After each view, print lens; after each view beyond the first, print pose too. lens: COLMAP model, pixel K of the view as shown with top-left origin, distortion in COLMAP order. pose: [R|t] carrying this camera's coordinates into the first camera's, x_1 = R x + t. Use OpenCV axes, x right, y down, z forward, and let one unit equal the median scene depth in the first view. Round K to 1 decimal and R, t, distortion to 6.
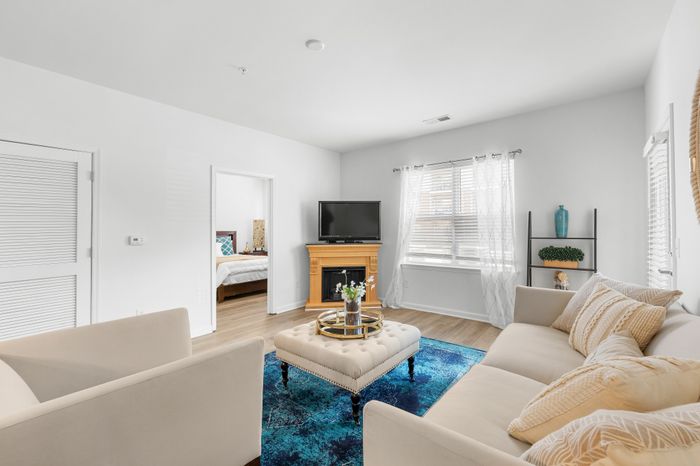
lens RADIAL K [[291.7, 0, 348.7], [0, 291.7, 227.0], [0, 0, 1]] dist [0.001367, -0.000098]
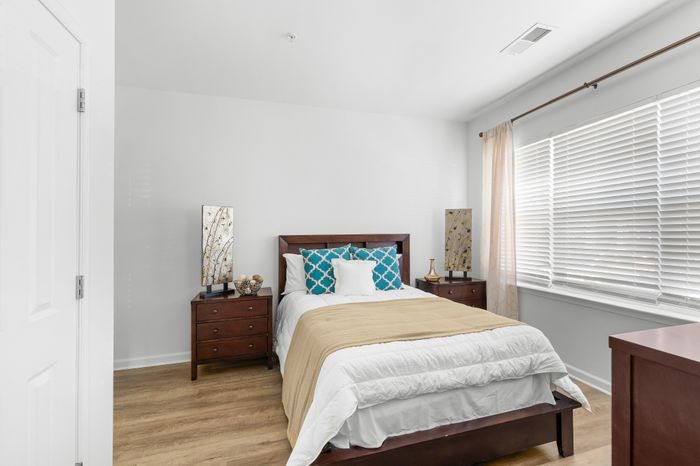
lens RADIAL K [[291.7, 0, 355.2], [0, 291.7, 229.7], [0, 0, 1]] dist [0.001367, -0.000098]
pose [[0.819510, -0.002184, -0.573061, -0.194973], [0.005346, 0.999978, 0.003835, 0.005307], [0.573040, -0.006206, 0.819504, 0.585864]]
